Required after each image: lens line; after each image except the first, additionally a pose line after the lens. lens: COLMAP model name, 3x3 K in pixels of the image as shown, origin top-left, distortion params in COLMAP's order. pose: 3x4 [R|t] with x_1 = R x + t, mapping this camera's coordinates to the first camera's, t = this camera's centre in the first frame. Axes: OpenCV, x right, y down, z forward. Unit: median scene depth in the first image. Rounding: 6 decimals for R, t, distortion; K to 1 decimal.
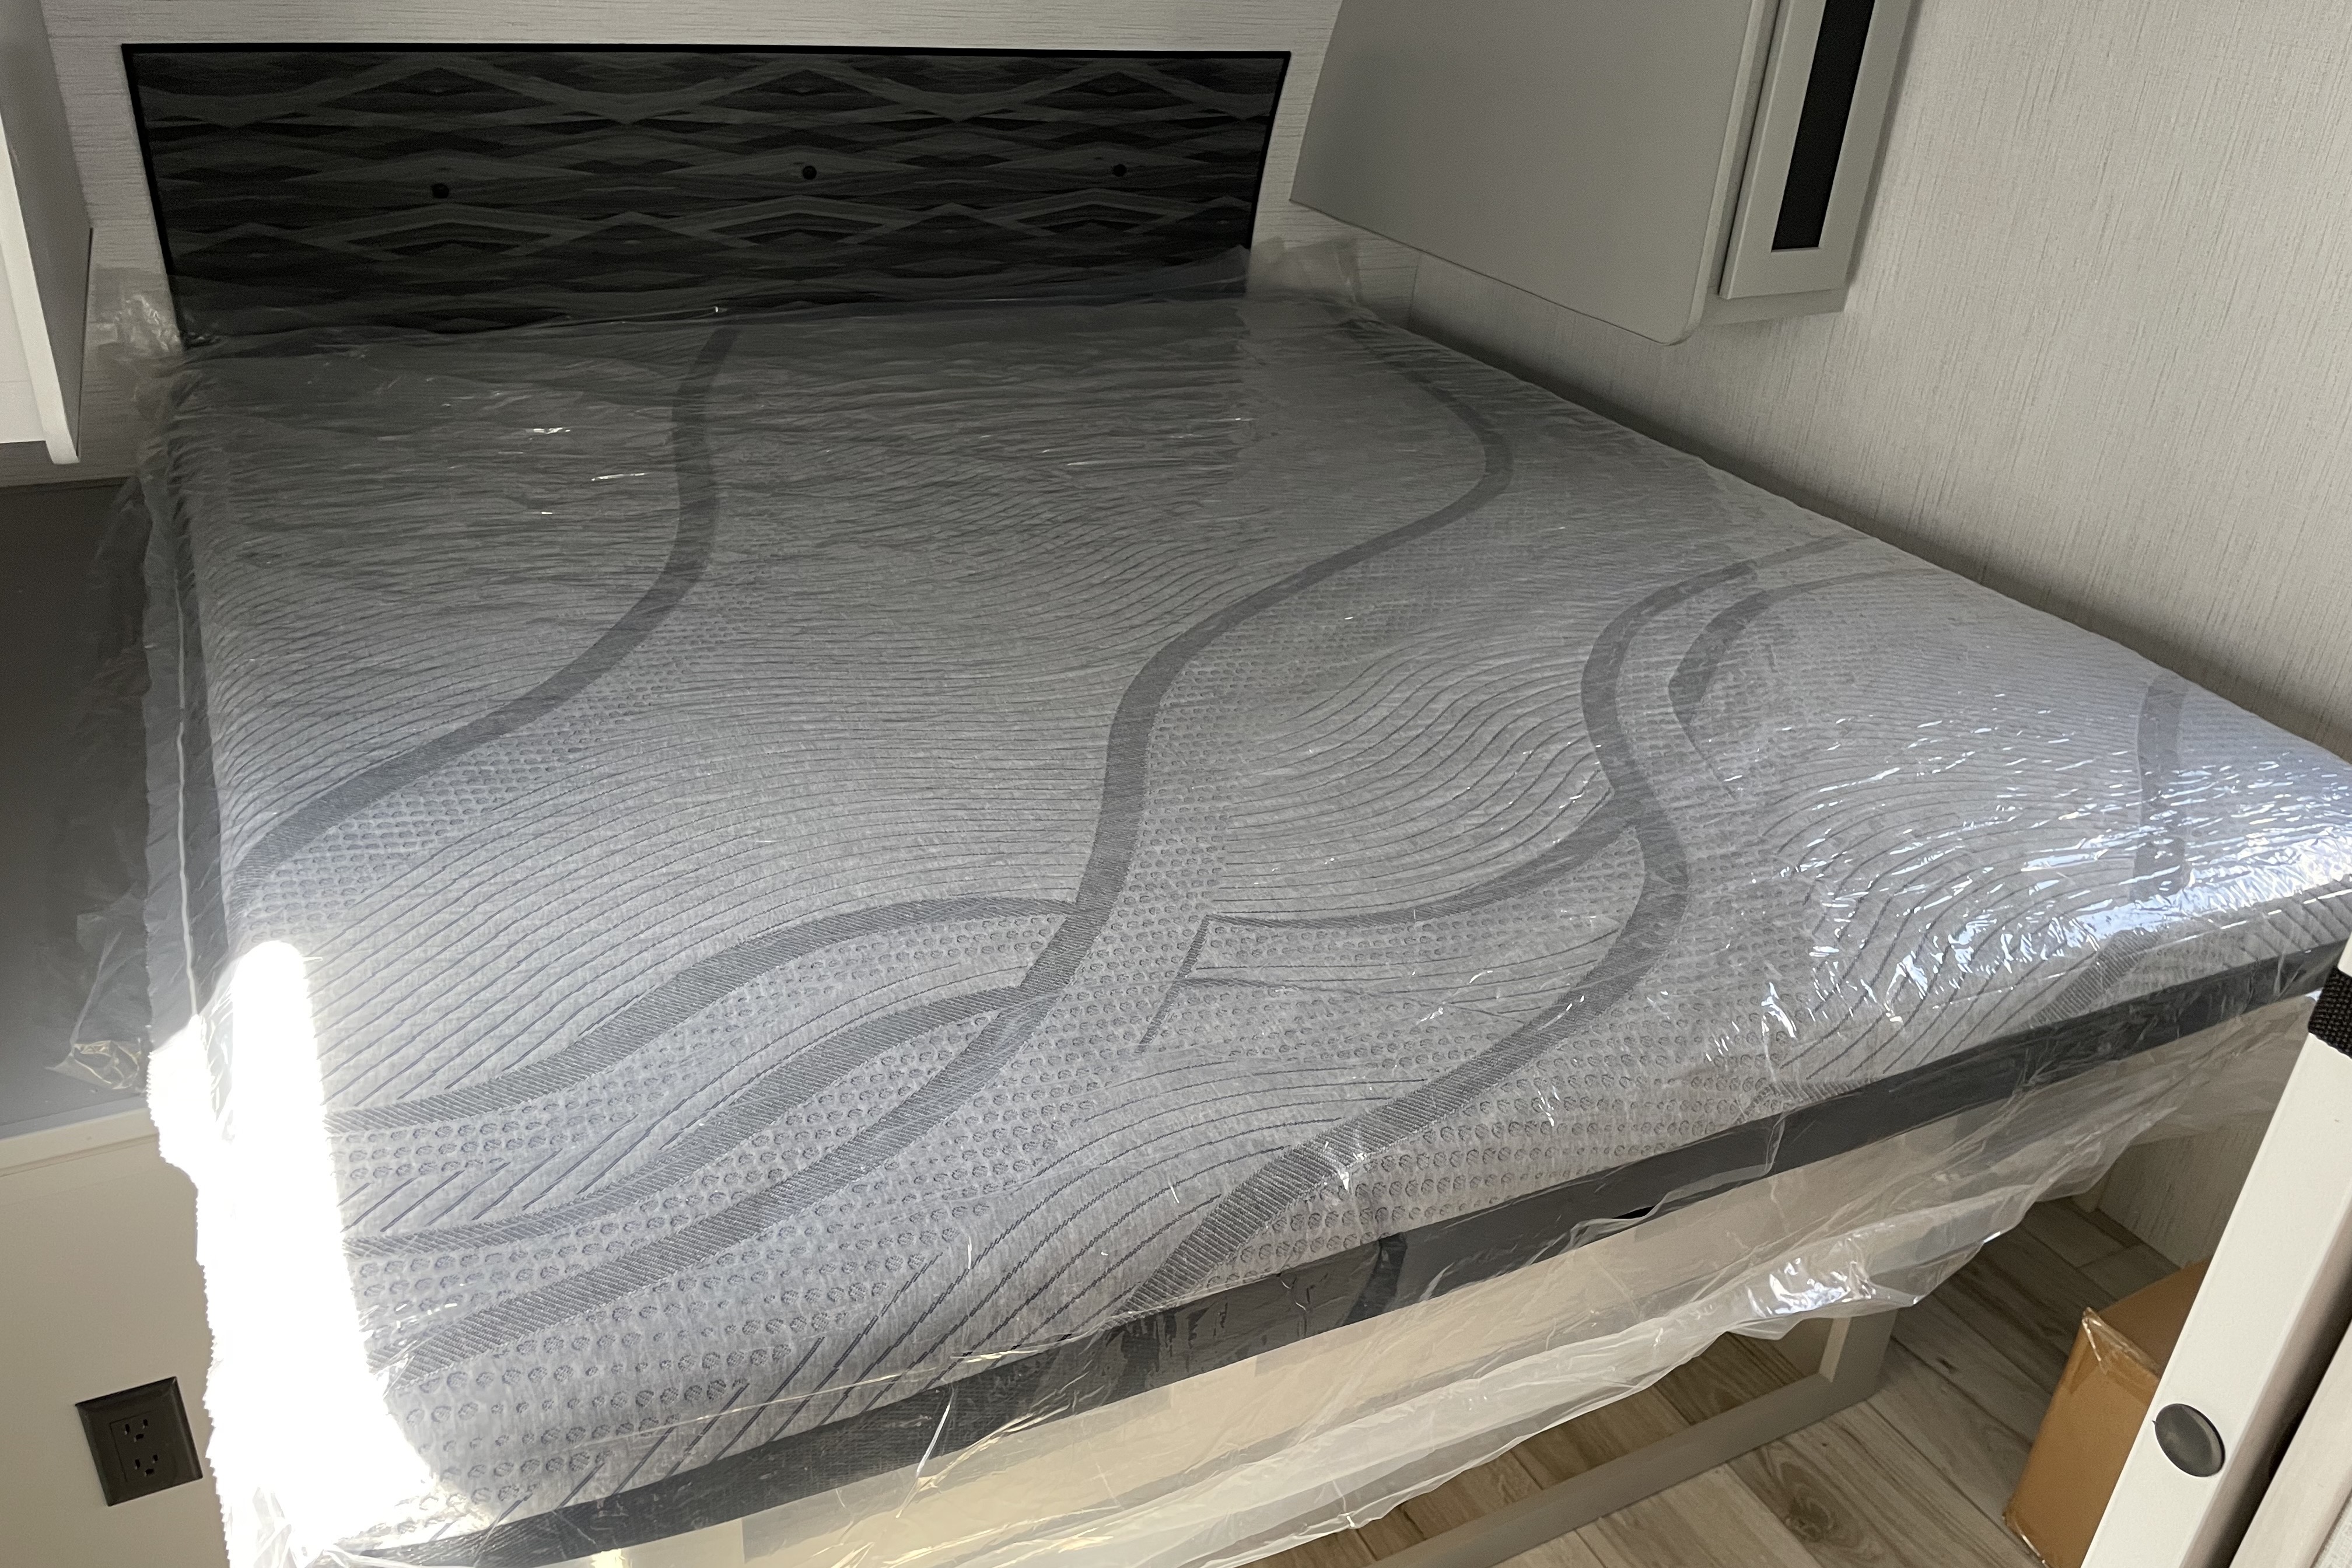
lens RADIAL K [[1779.0, 0, 1190.3], [0, 1779.0, 790.1], [0, 0, 1]] dist [0.095314, -0.124983]
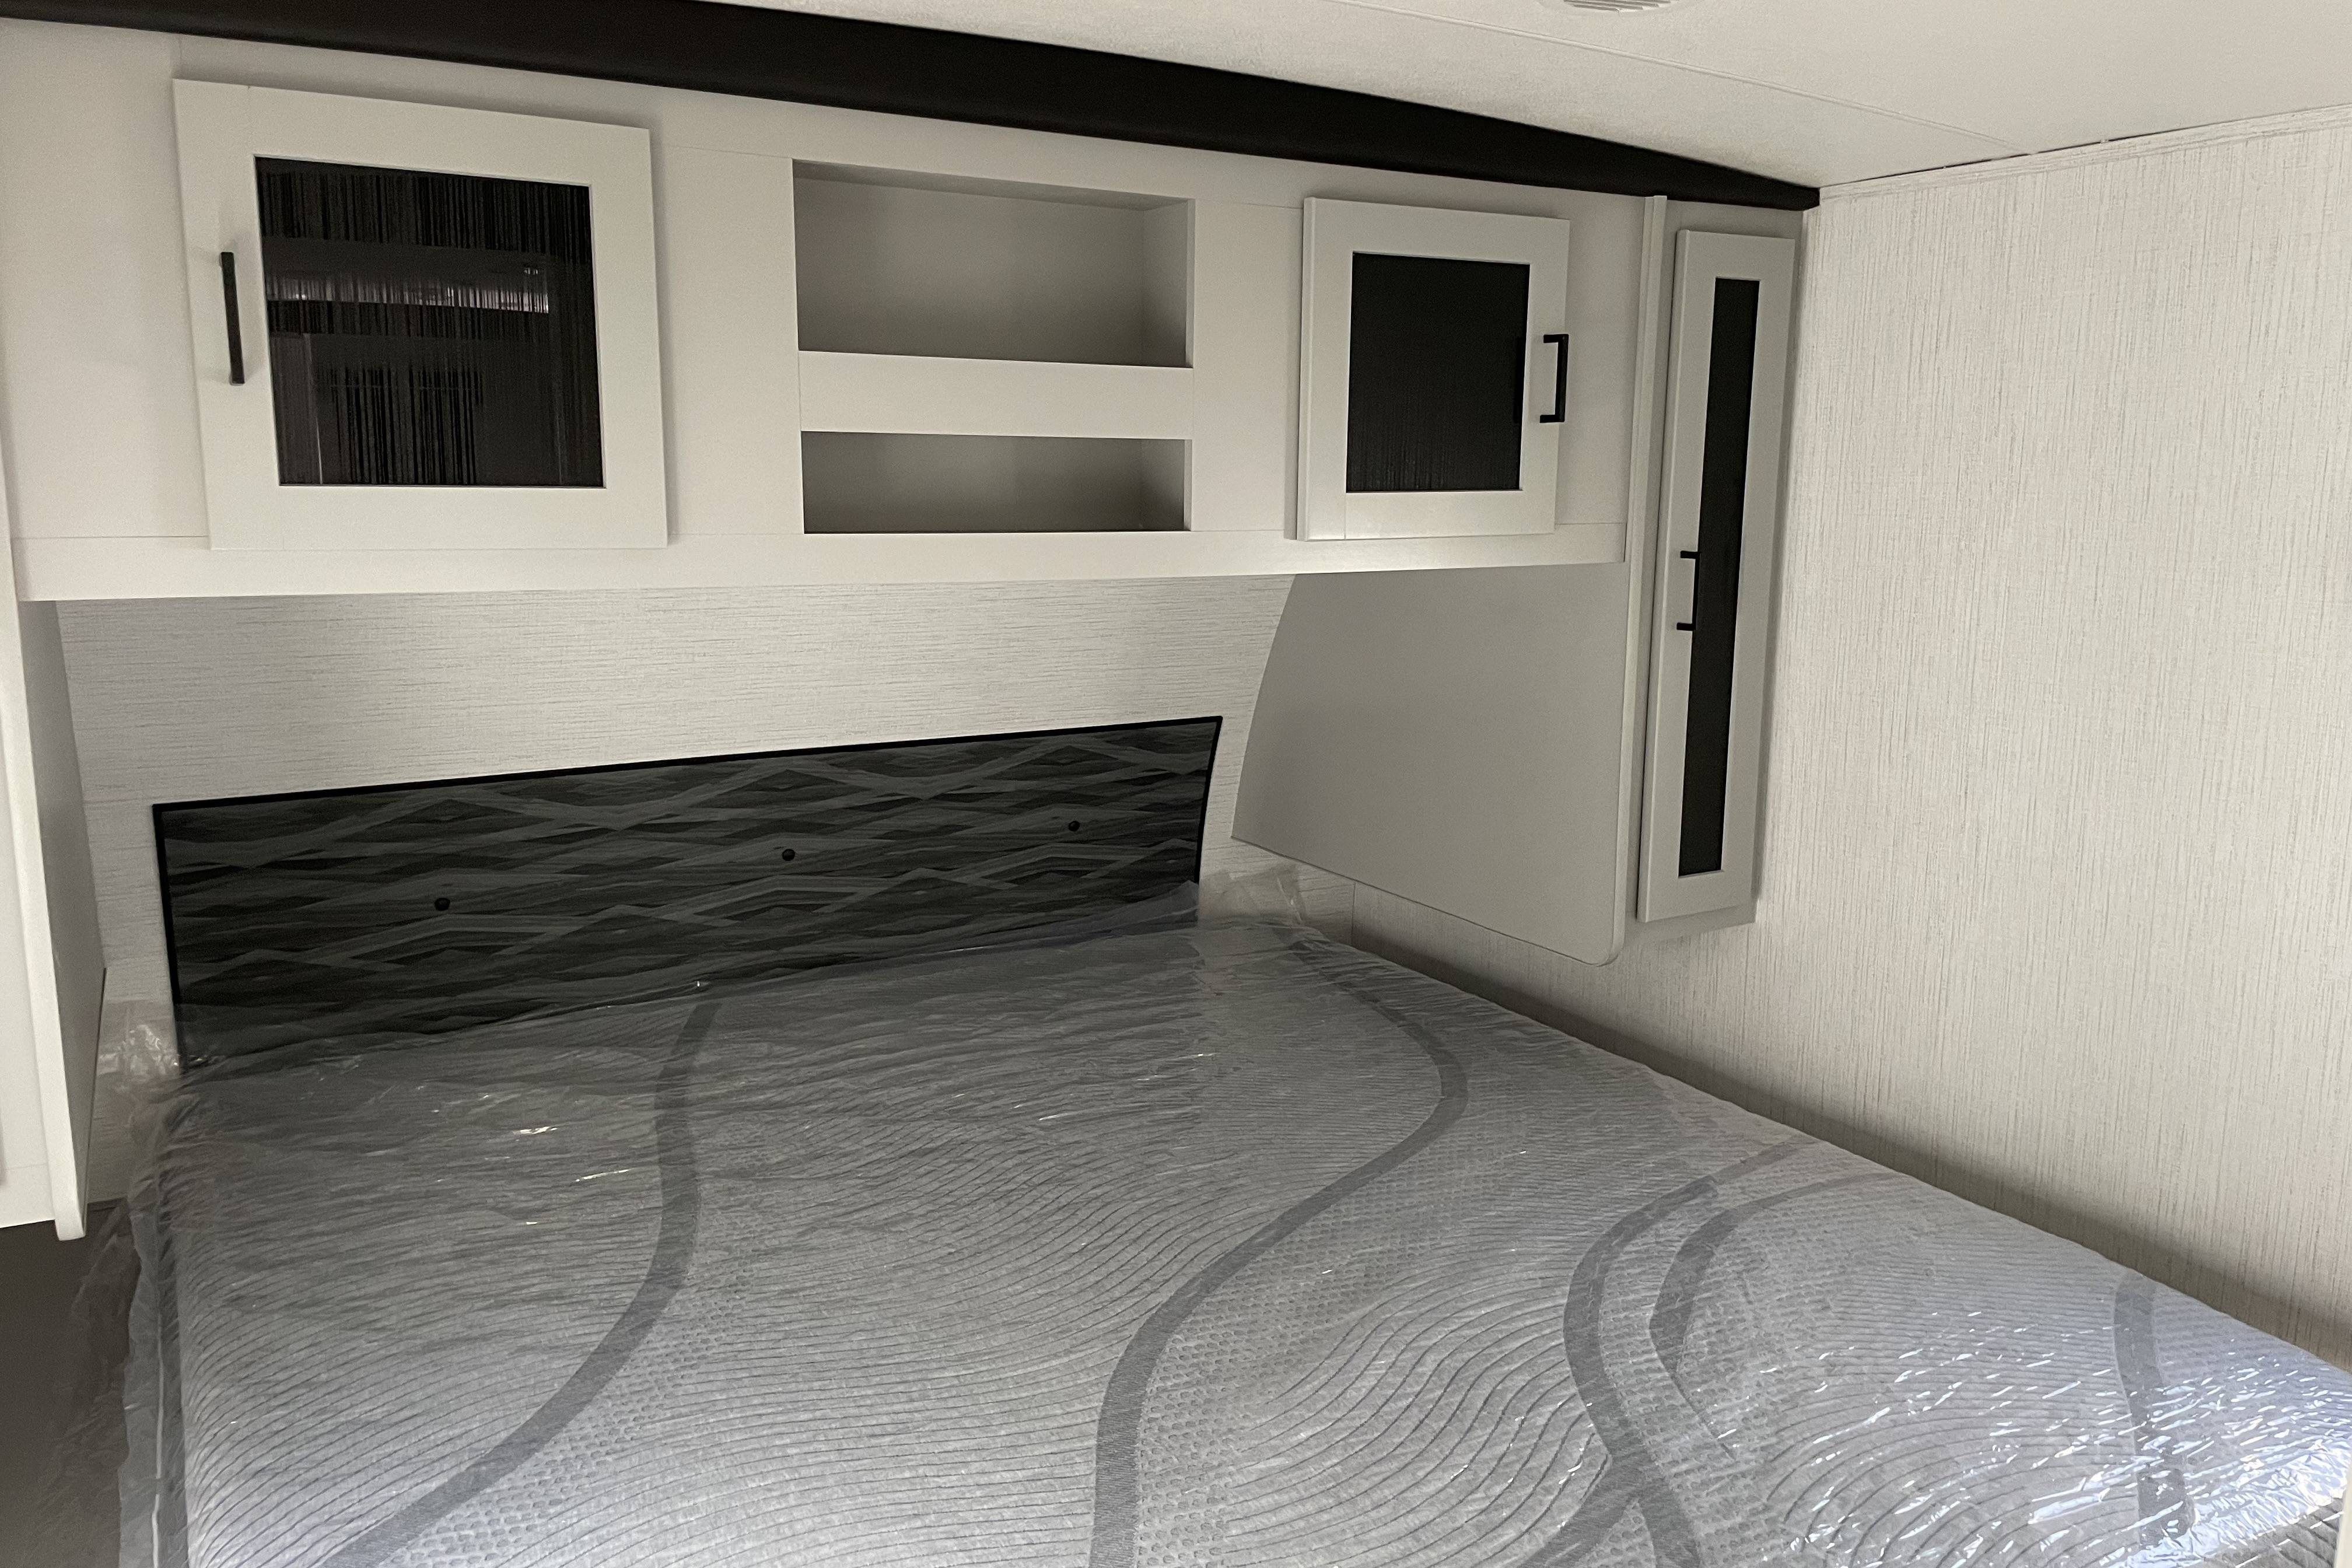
lens RADIAL K [[1775.1, 0, 1185.8], [0, 1775.1, 779.8], [0, 0, 1]] dist [0.093805, -0.121351]
pose [[0.997379, -0.066608, 0.028248, -0.000515], [0.072077, 0.948654, -0.307993, -0.051907], [-0.006283, 0.309222, 0.950969, -0.047292]]
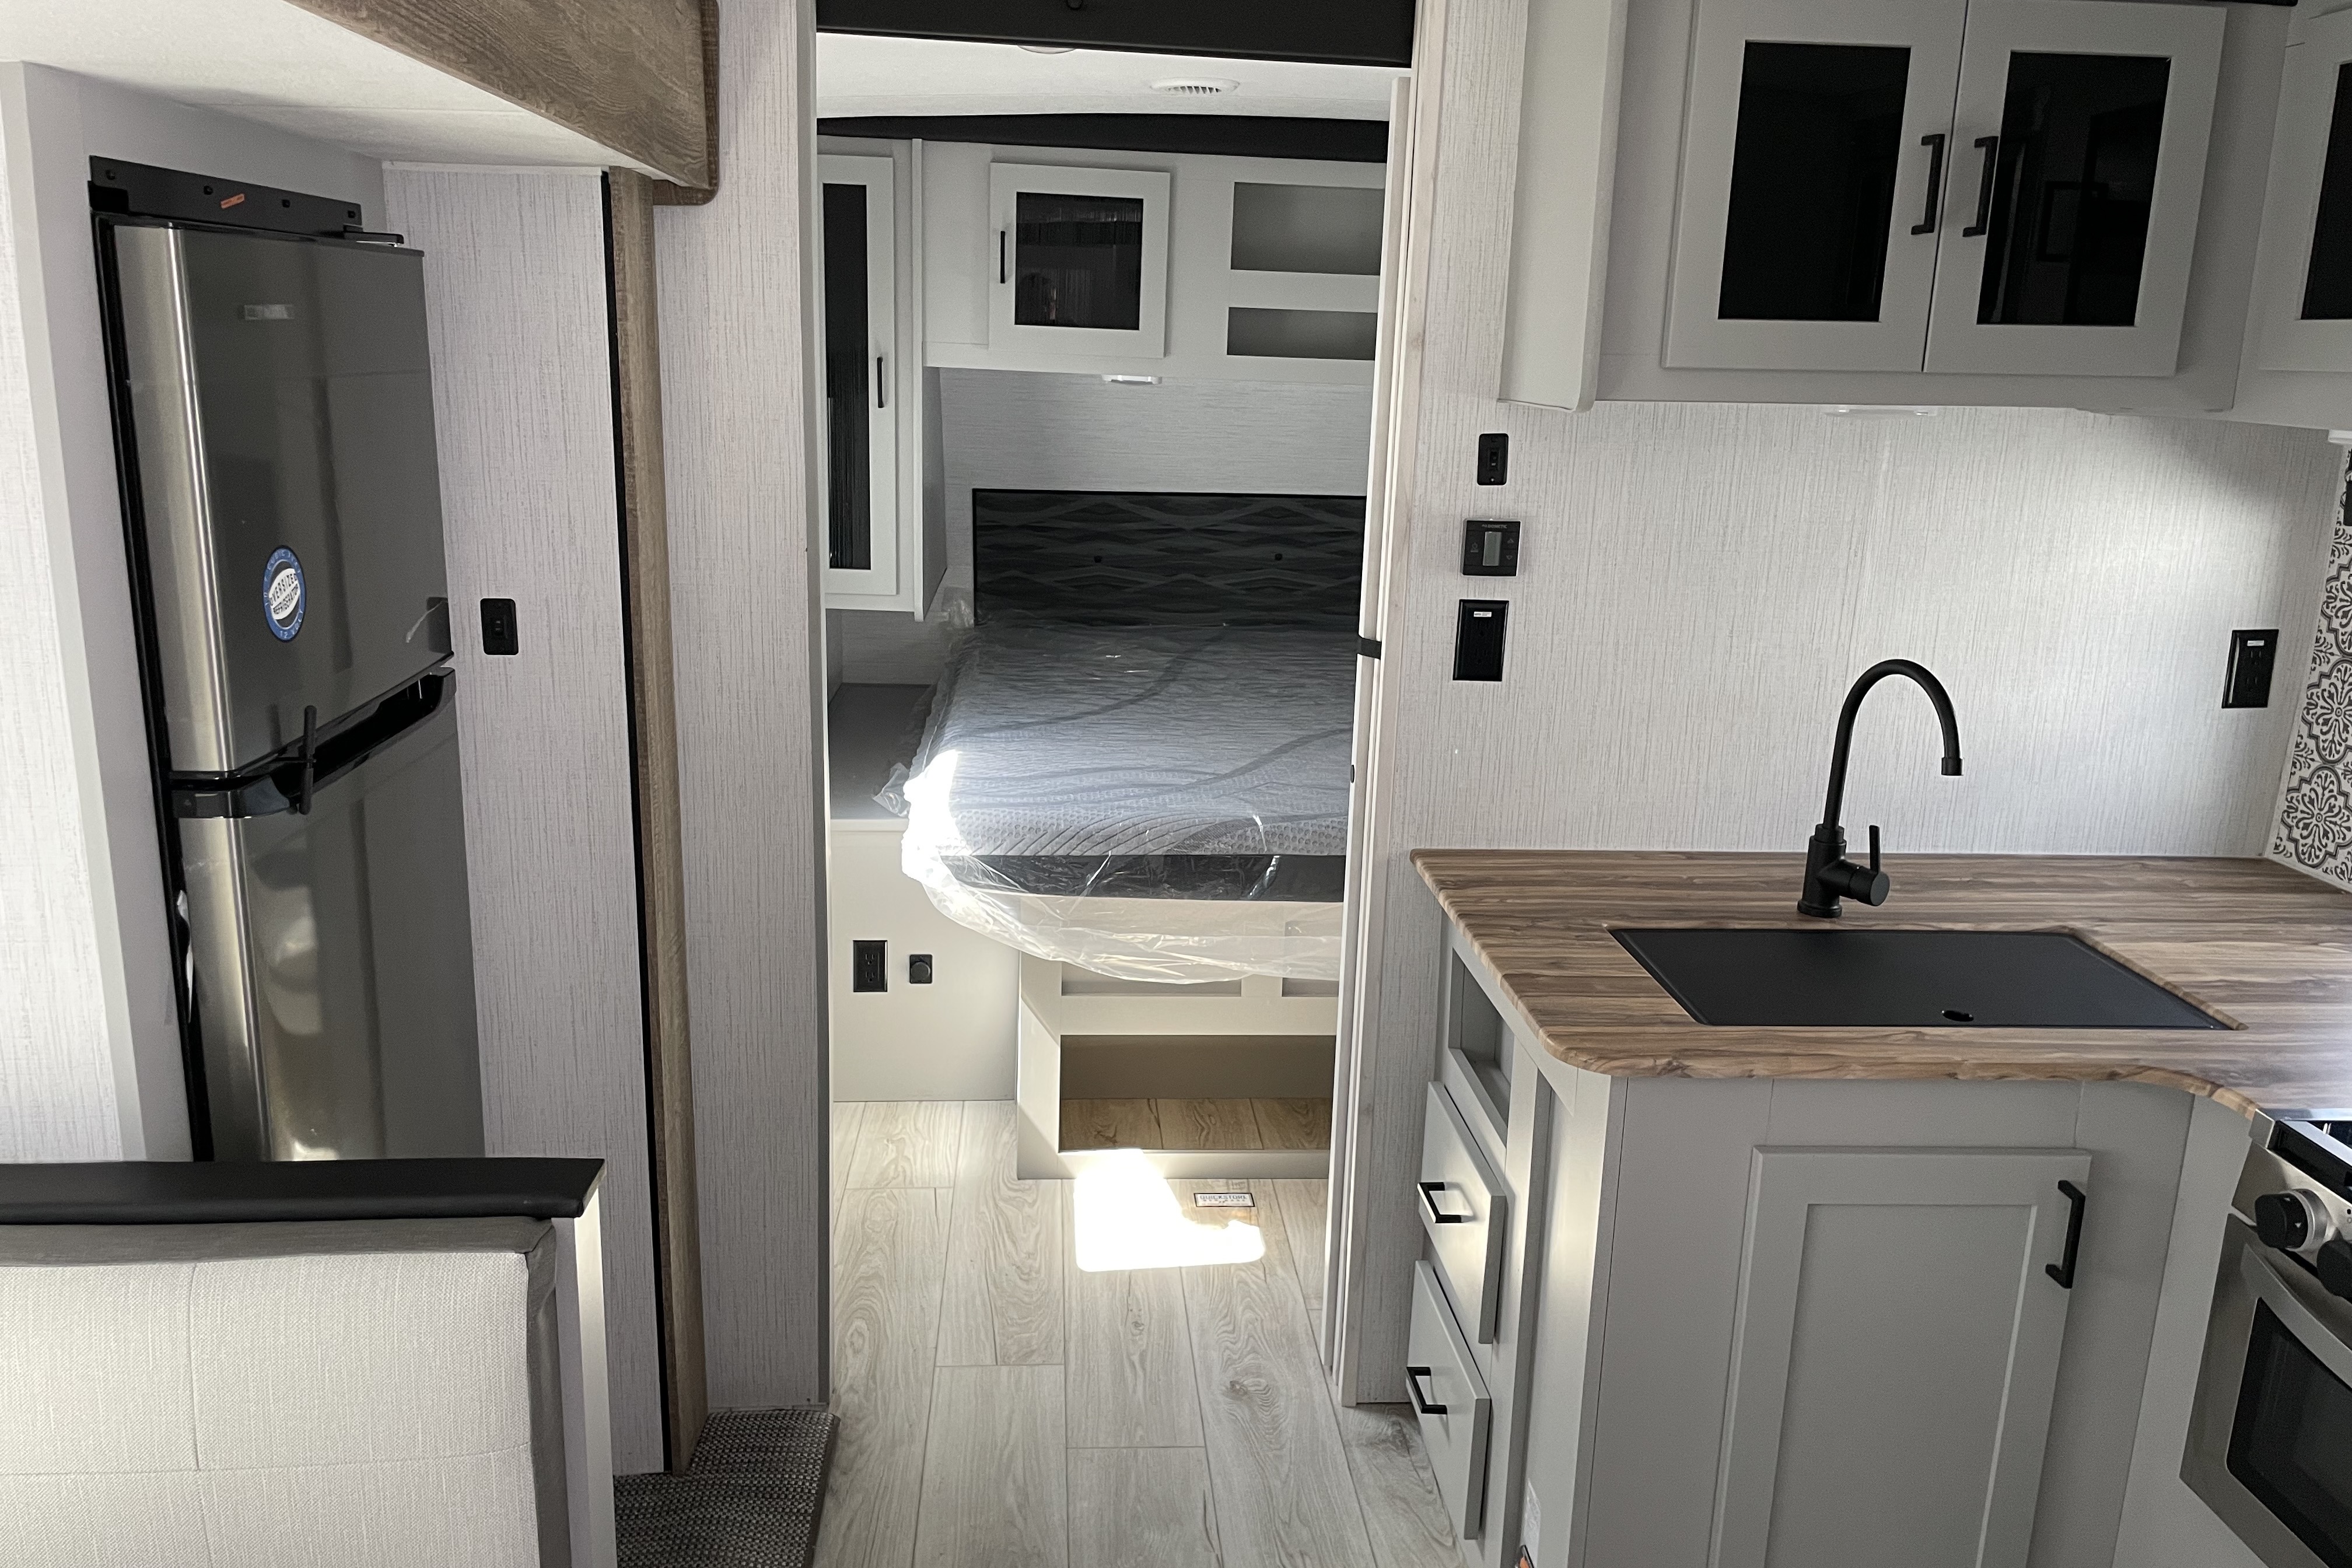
lens RADIAL K [[1775.1, 0, 1185.8], [0, 1775.1, 779.8], [0, 0, 1]] dist [0.093805, -0.121351]
pose [[0.920572, 0.058994, -0.386092, 0.591445], [-0.160771, 0.958131, -0.236932, 0.465107], [0.355950, 0.280185, 0.891513, -0.871742]]
